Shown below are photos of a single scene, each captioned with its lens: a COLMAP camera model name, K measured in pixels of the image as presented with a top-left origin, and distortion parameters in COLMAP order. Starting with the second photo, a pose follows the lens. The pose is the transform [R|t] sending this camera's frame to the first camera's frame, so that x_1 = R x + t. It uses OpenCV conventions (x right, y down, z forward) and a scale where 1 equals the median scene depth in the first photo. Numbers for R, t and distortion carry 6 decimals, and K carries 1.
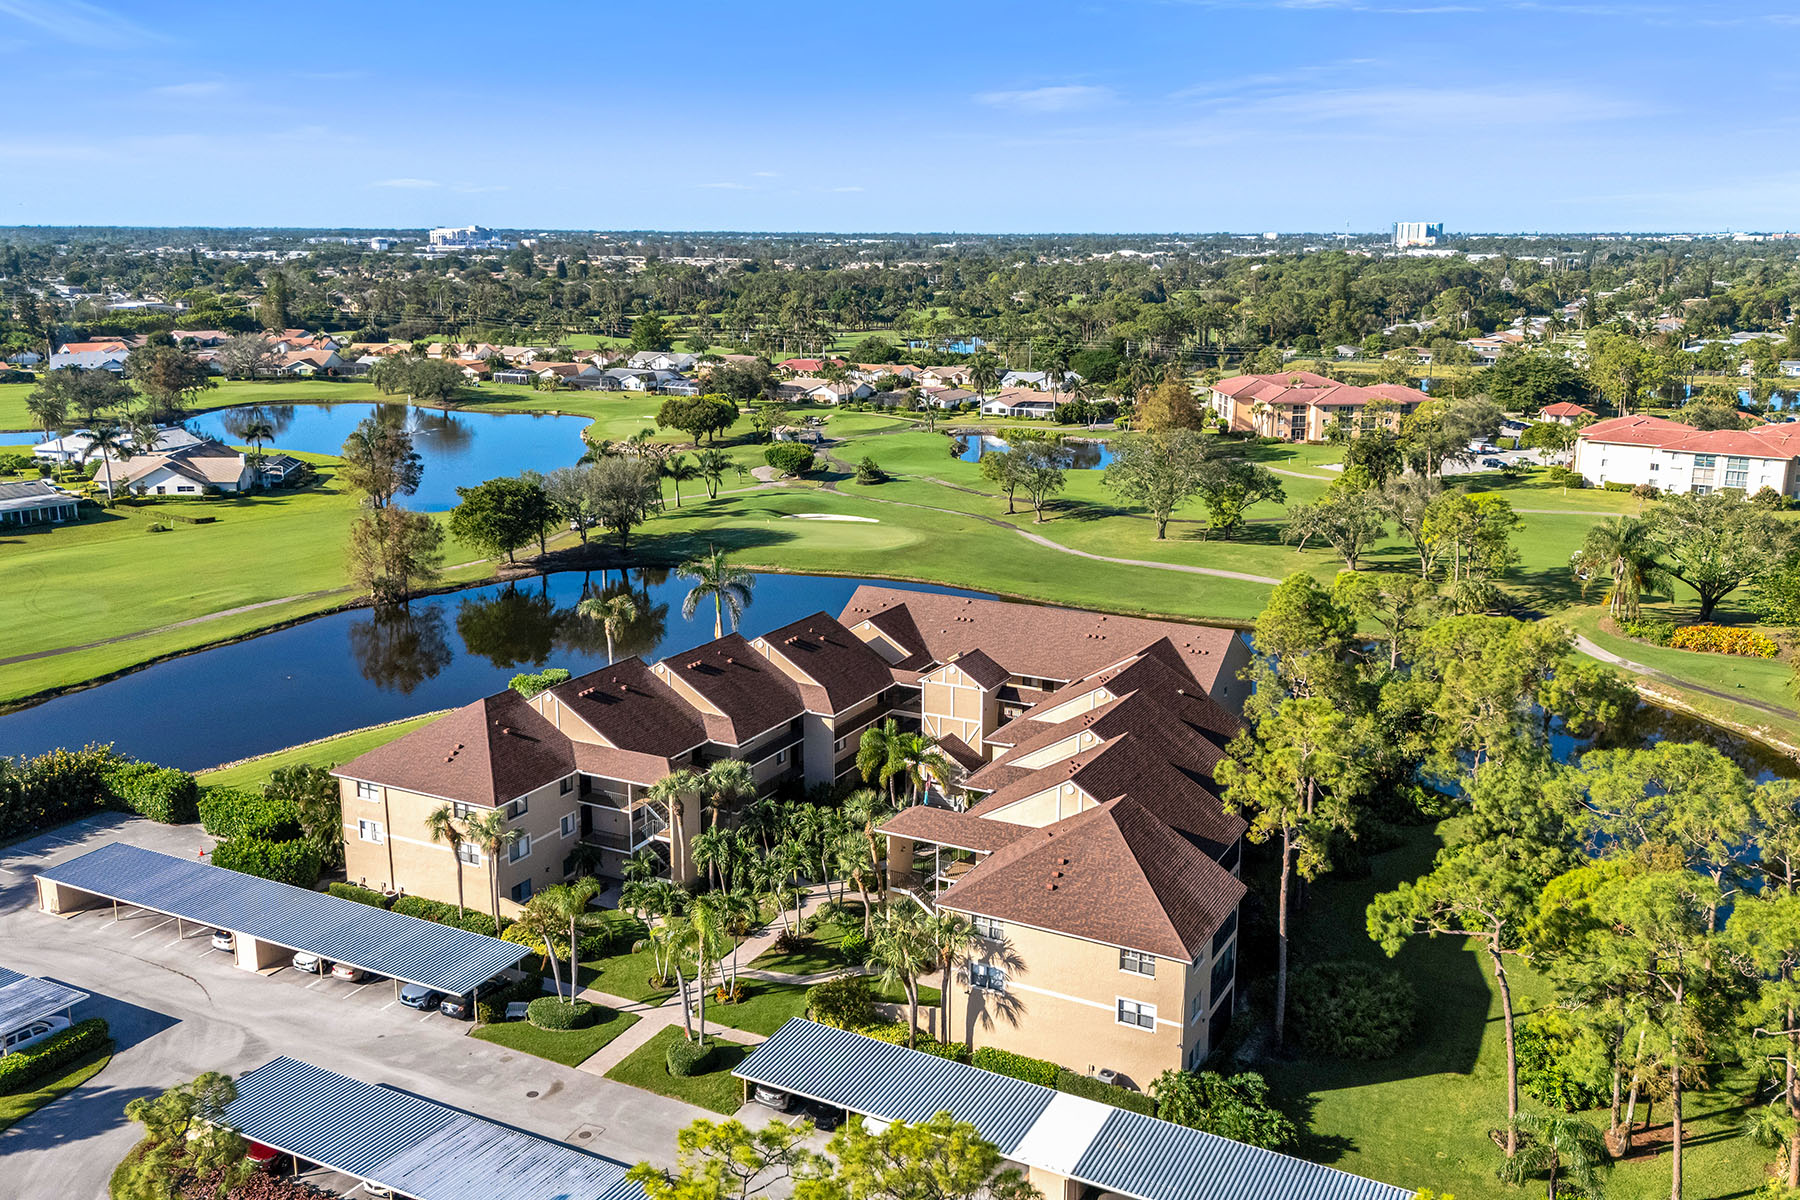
lens RADIAL K [[1560.5, 0, 900.0], [0, 1560.5, 600.0], [0, 0, 1]] dist [0.125427, -0.201412]
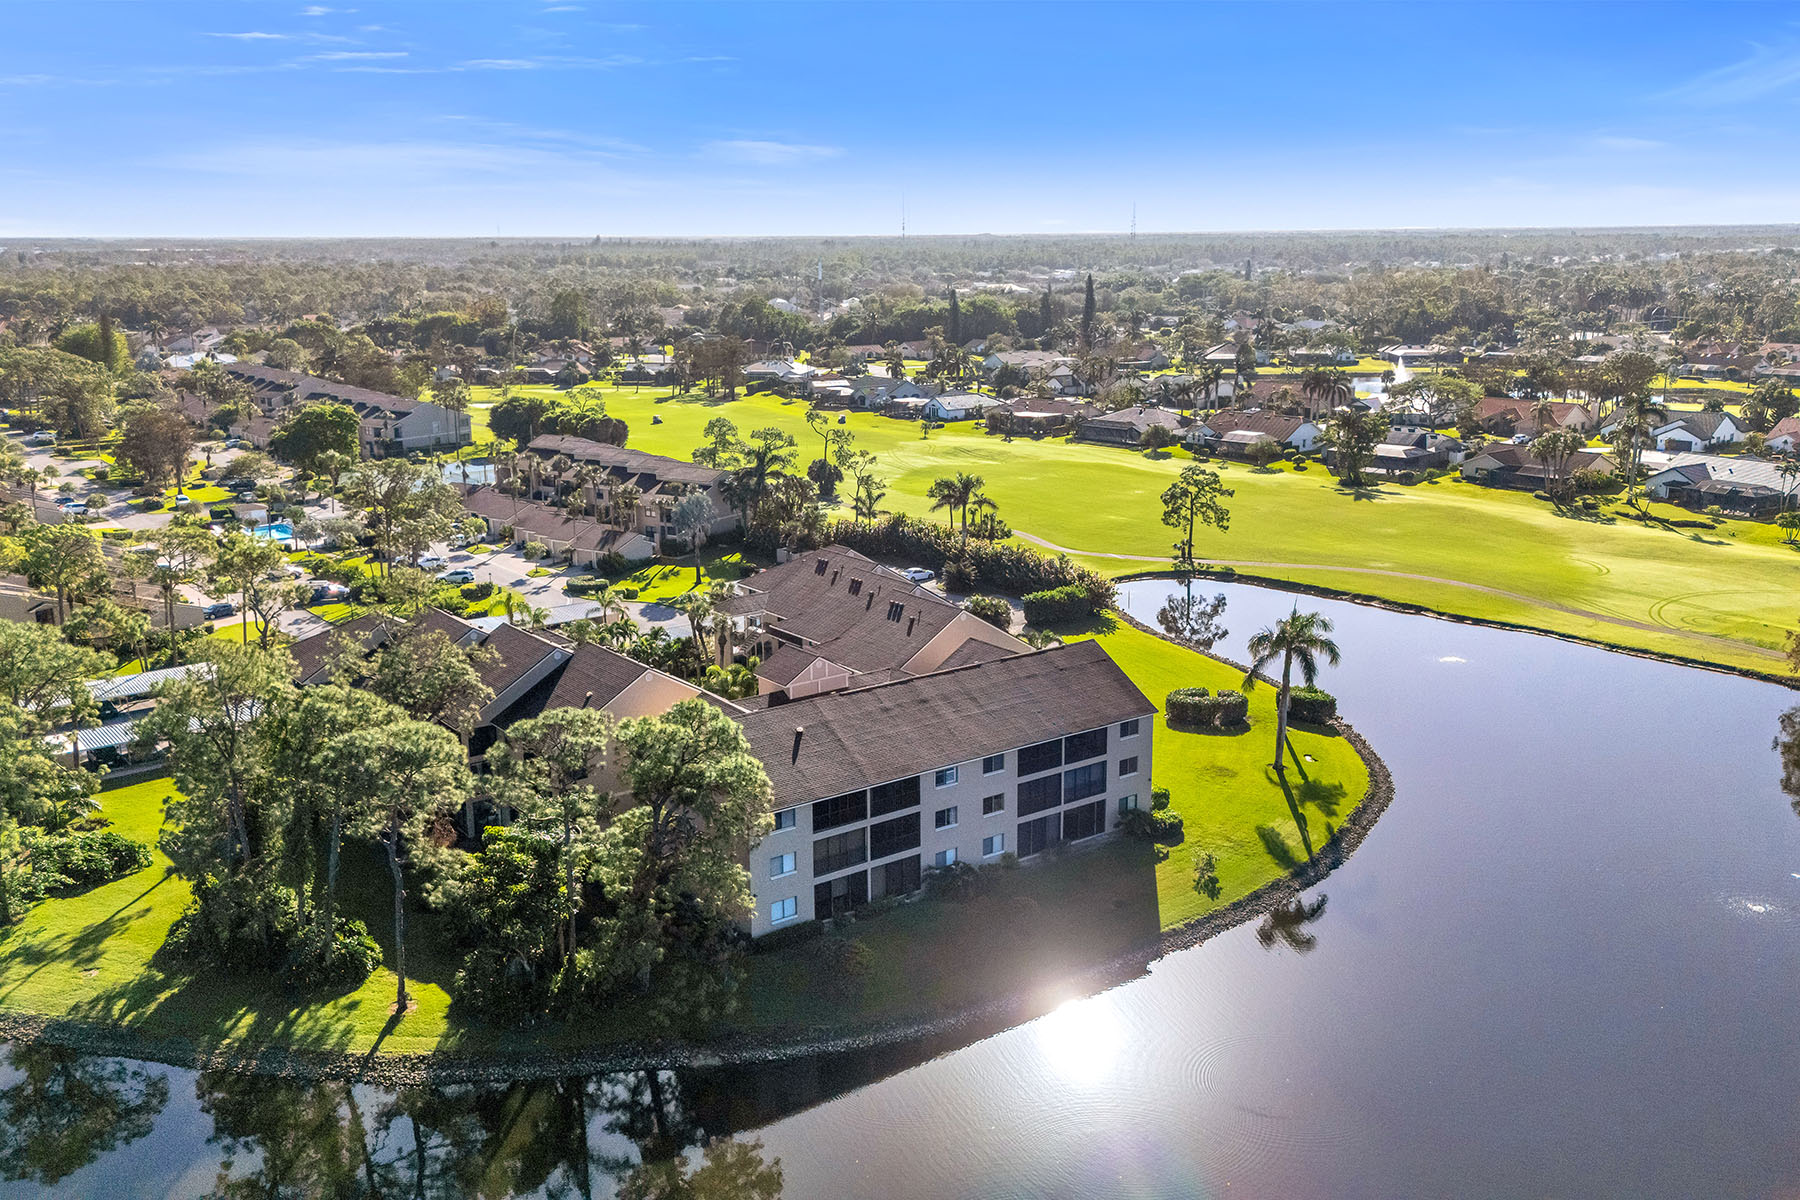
lens RADIAL K [[1556.8, 0, 900.0], [0, 1556.8, 600.0], [0, 0, 1]] dist [0.106549, -0.115969]
pose [[-0.431891, 0.207055, -0.877837, 0.453202], [-0.200126, 0.927030, 0.317119, -0.165192], [0.879443, 0.312639, -0.358939, 0.728208]]
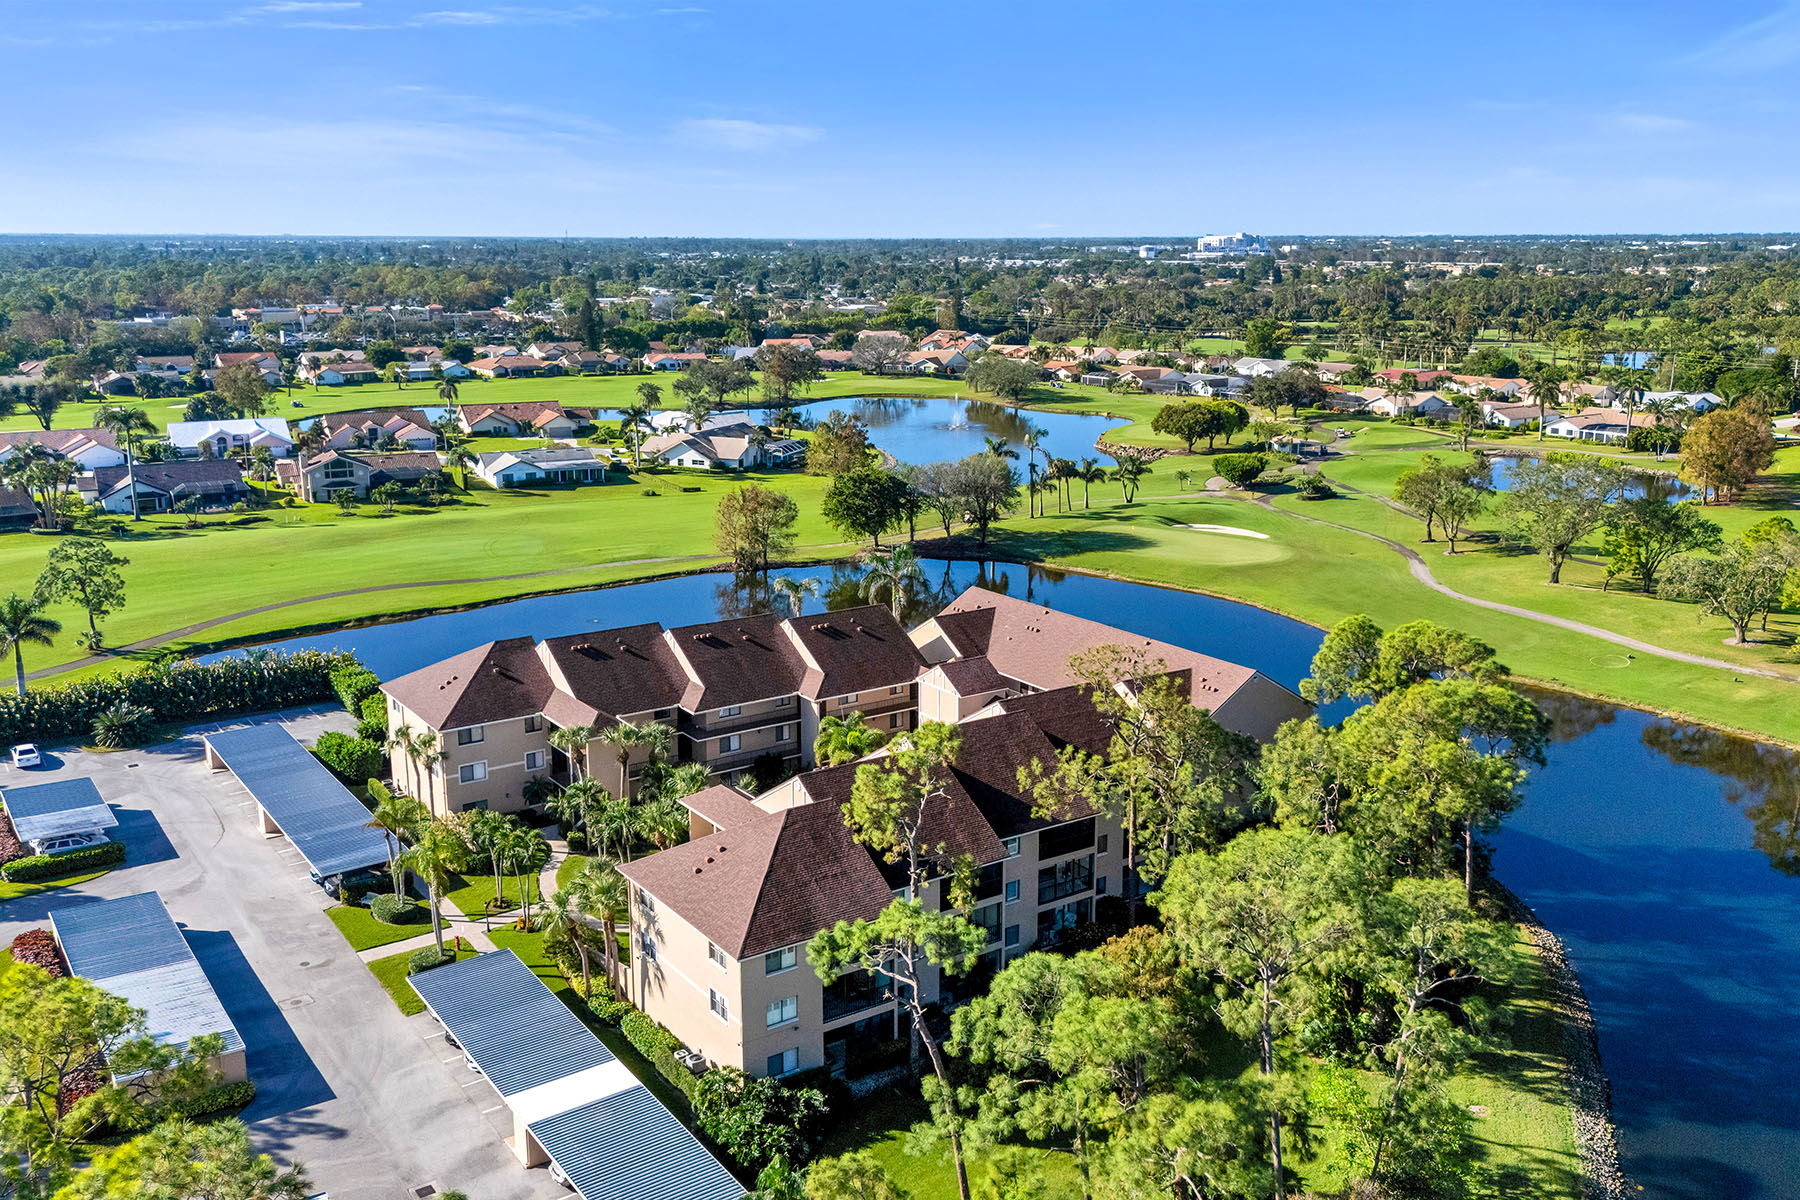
lens RADIAL K [[1560.5, 0, 900.0], [0, 1560.5, 600.0], [0, 0, 1]] dist [0.125427, -0.201412]
pose [[0.884382, 0.102329, -0.455409, 0.238011], [-0.104031, 0.994344, 0.021402, -0.010481], [0.455024, 0.028449, 0.890025, 0.049553]]
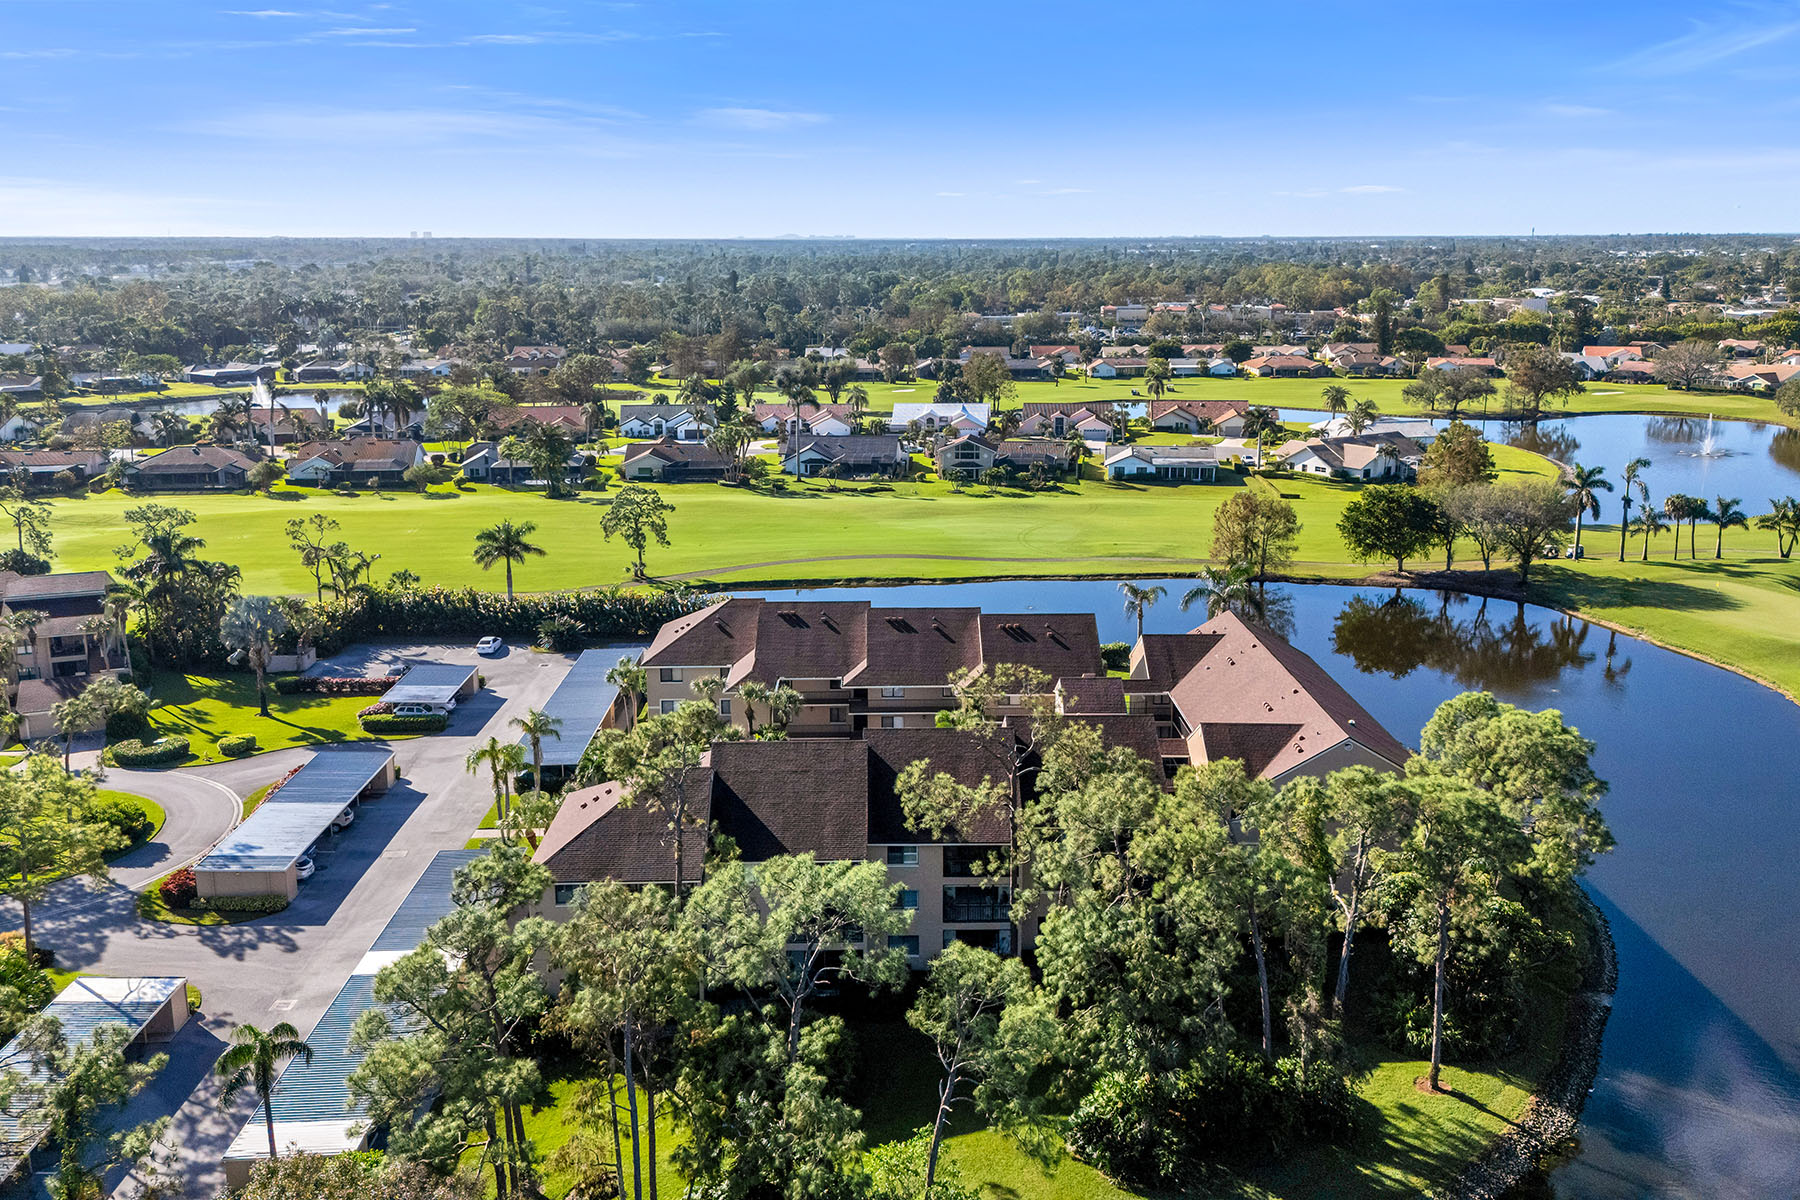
lens RADIAL K [[1560.5, 0, 900.0], [0, 1560.5, 600.0], [0, 0, 1]] dist [0.125427, -0.201412]
pose [[0.479487, 0.194414, -0.855743, 0.414181], [-0.198418, 0.973916, 0.110084, -0.048159], [0.854823, 0.117011, 0.505555, 0.214088]]
